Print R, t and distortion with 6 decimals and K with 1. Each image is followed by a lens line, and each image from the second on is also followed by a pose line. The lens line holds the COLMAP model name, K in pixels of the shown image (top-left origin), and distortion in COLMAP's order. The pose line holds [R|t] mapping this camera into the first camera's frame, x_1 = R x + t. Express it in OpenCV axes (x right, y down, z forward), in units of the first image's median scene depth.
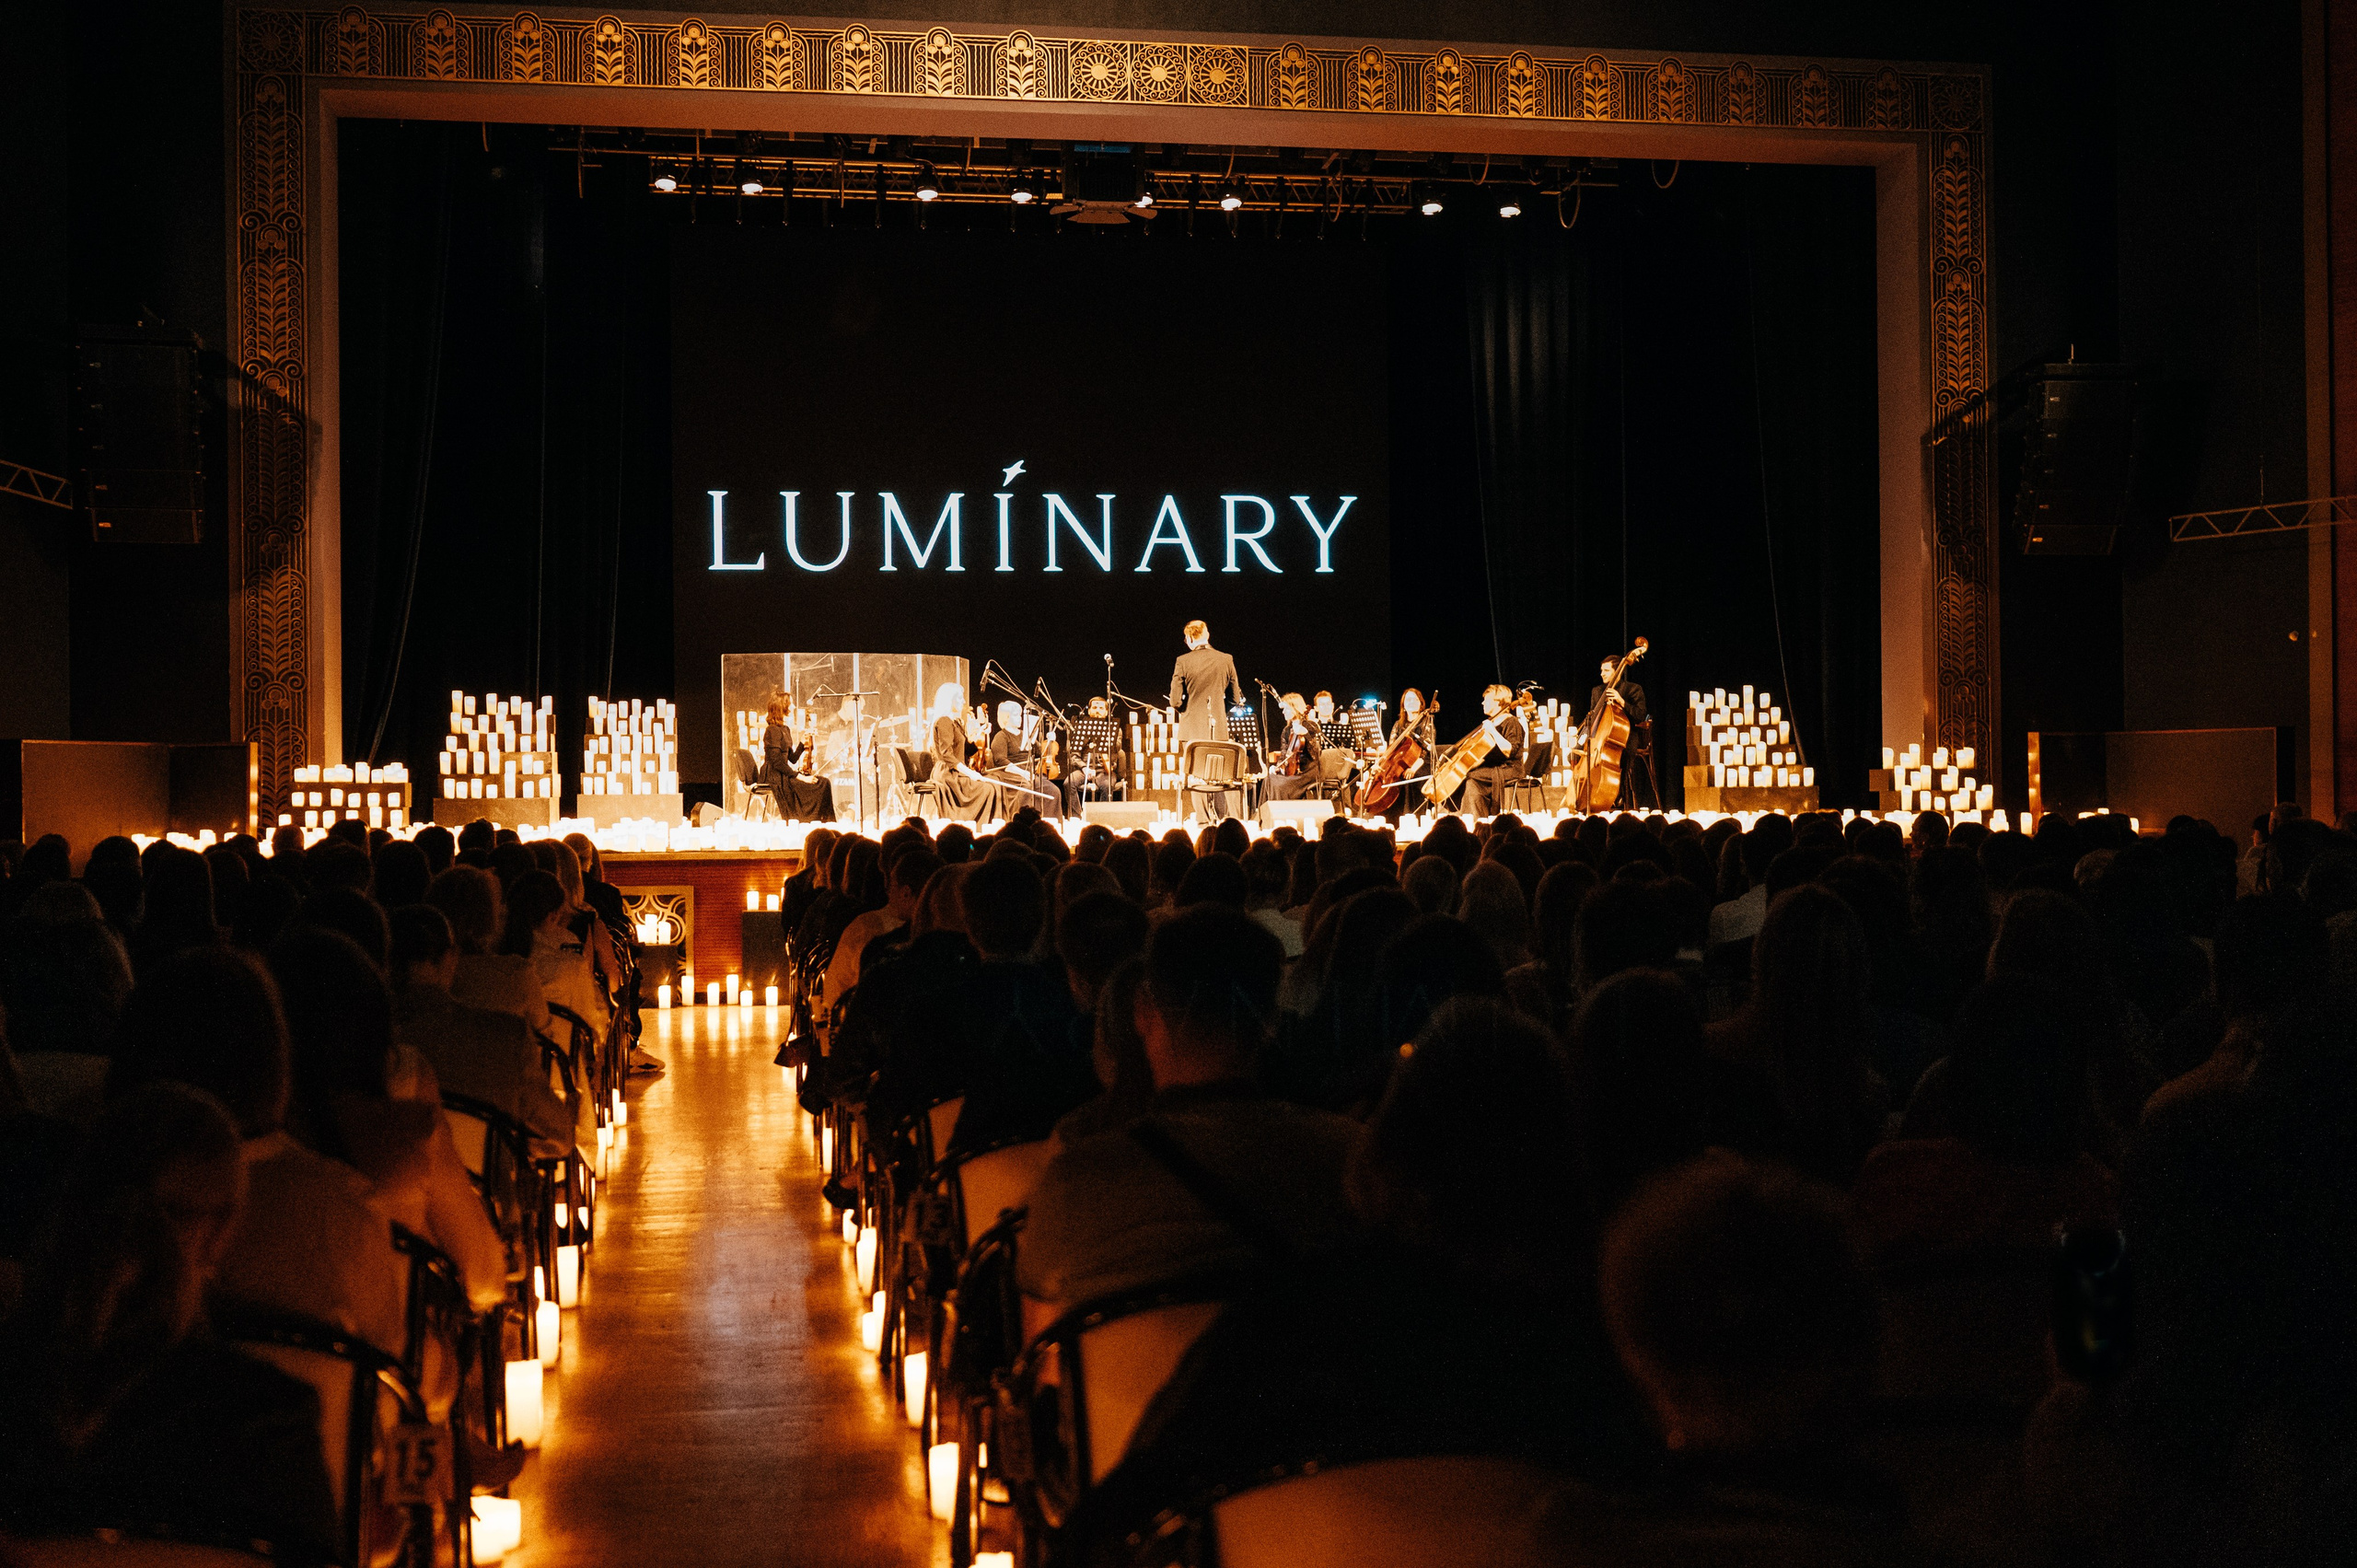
lens RADIAL K [[2457.7, 0, 1185.2], [0, 2457.7, 711.4], [0, 0, 1]] dist [-0.015928, -0.003603]
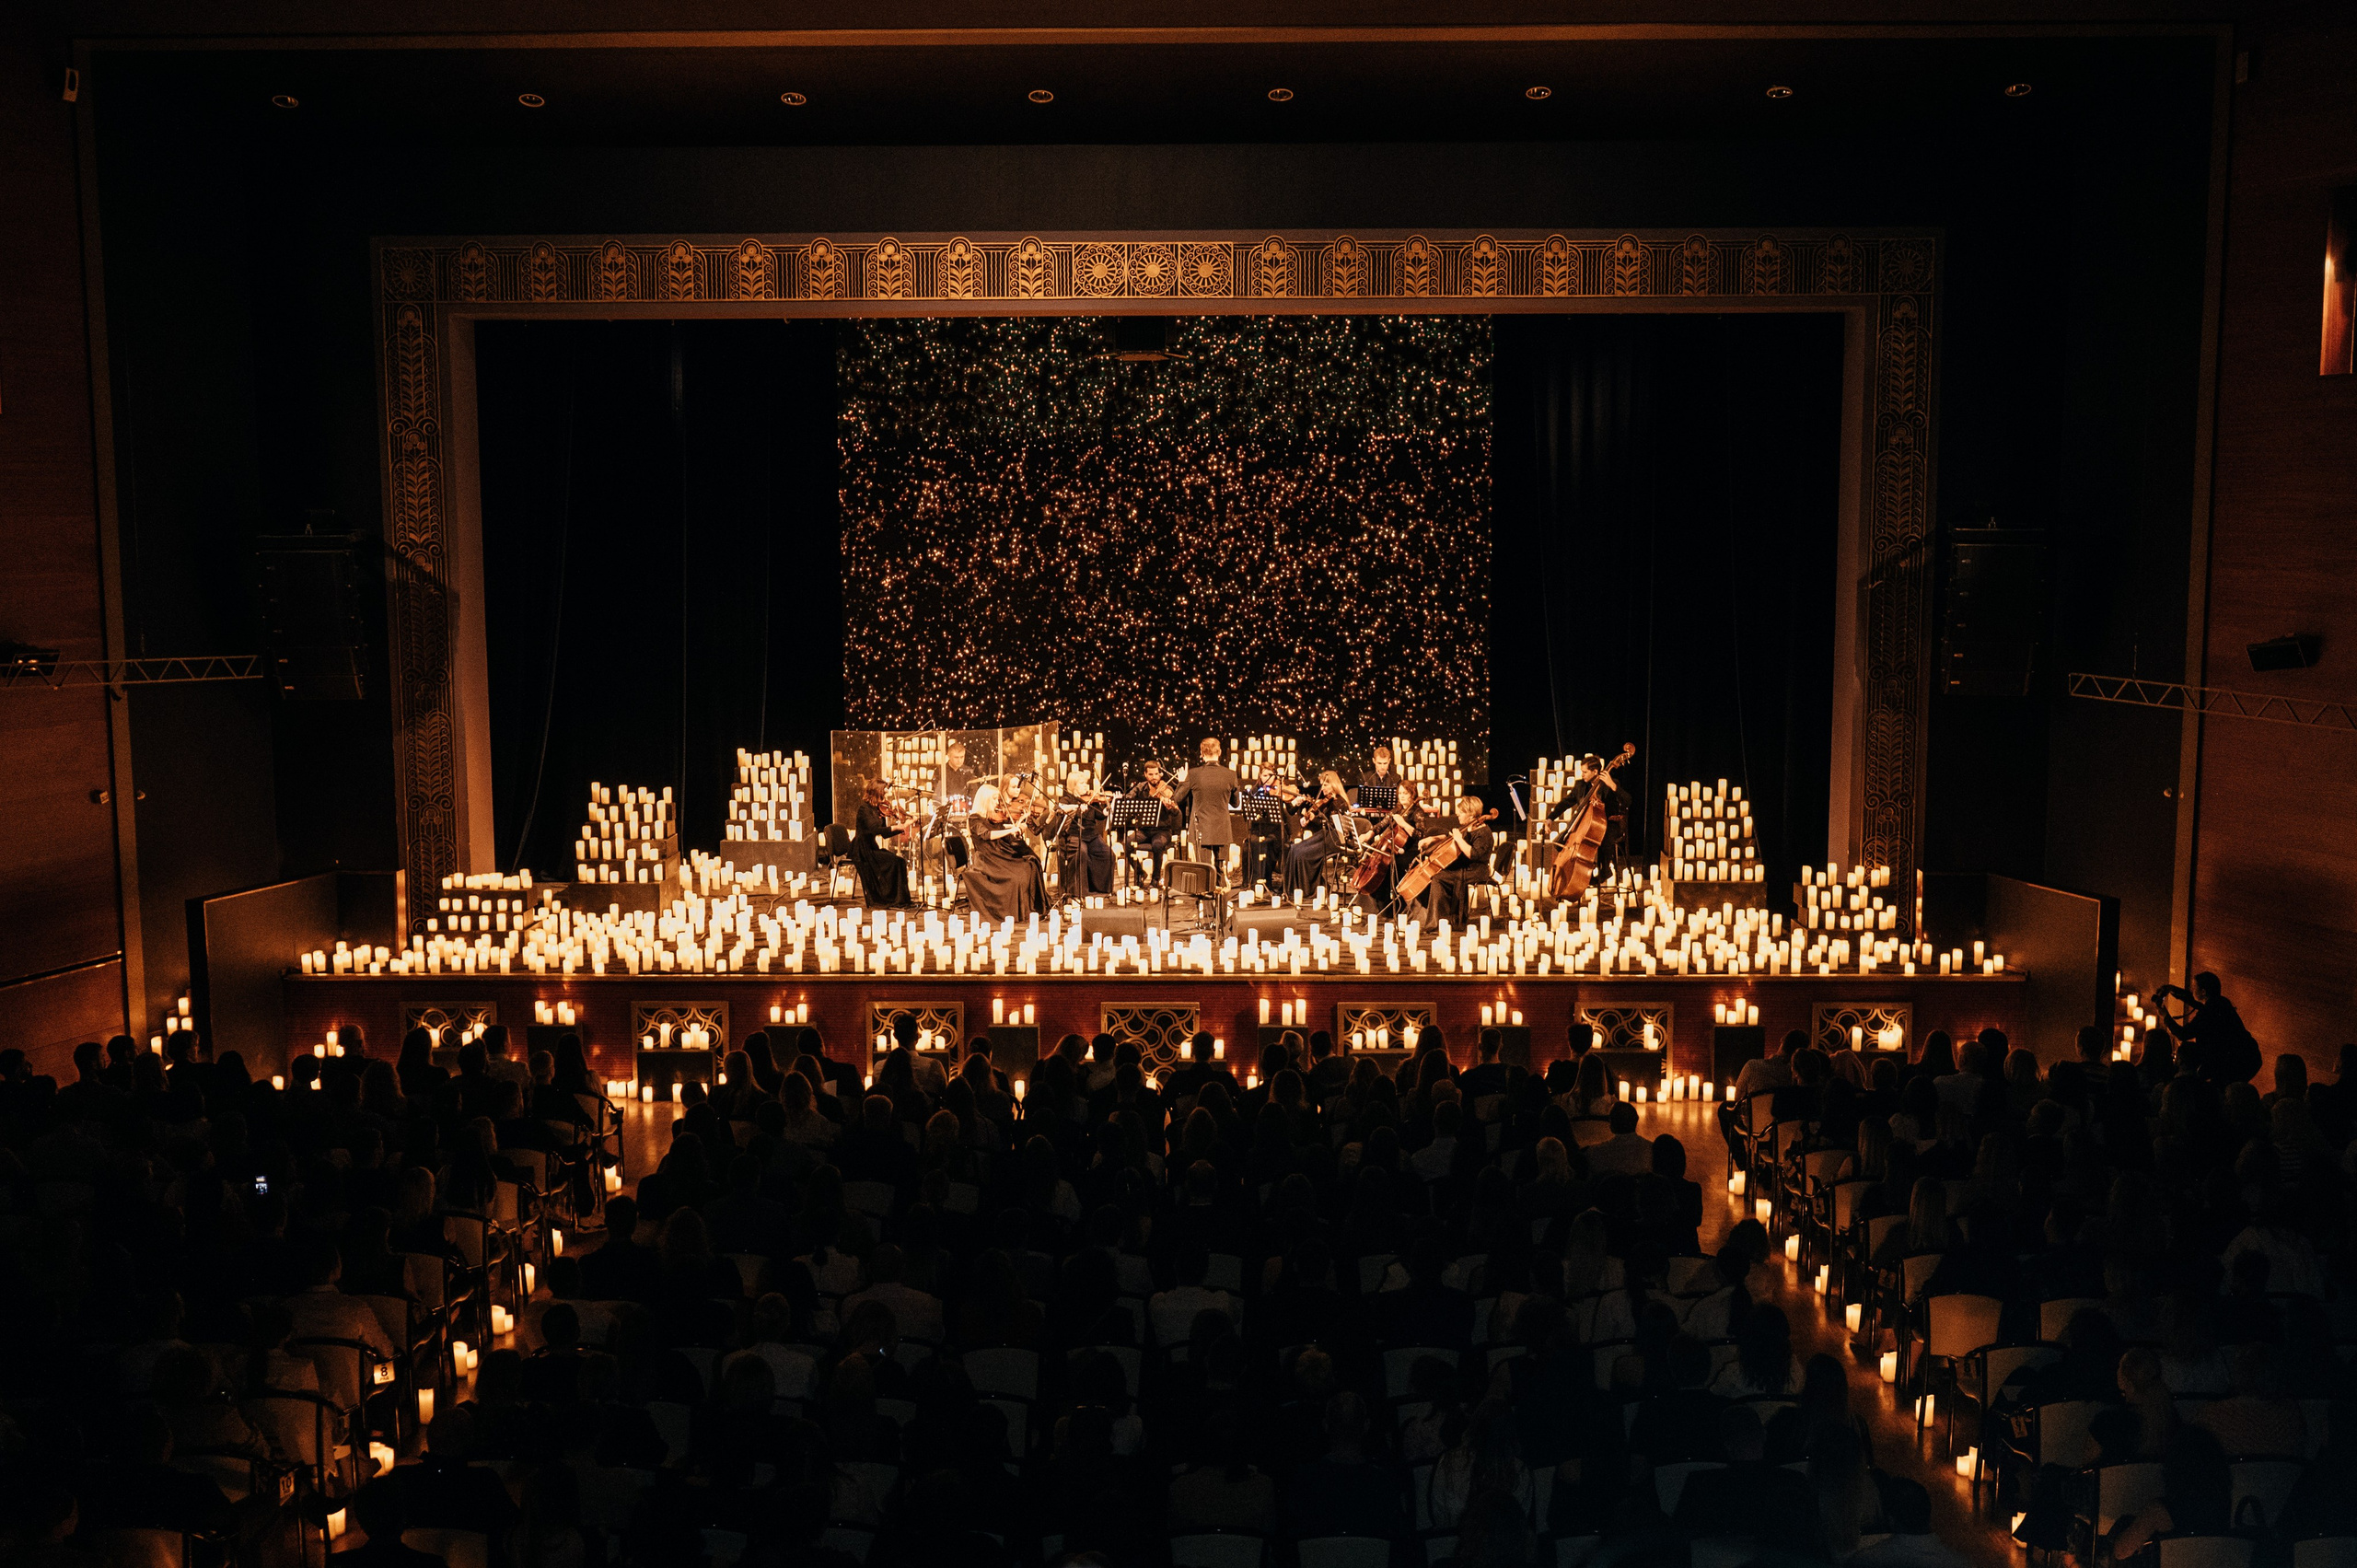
lens RADIAL K [[2505.7, 0, 1217.8], [0, 2505.7, 759.7], [0, 0, 1]] dist [-0.021705, -0.008964]
pose [[0.984820, 0.025138, -0.171749, 0.220897], [-0.002038, 0.991064, 0.133372, -0.187823], [0.173567, -0.130997, 0.976071, -0.152652]]
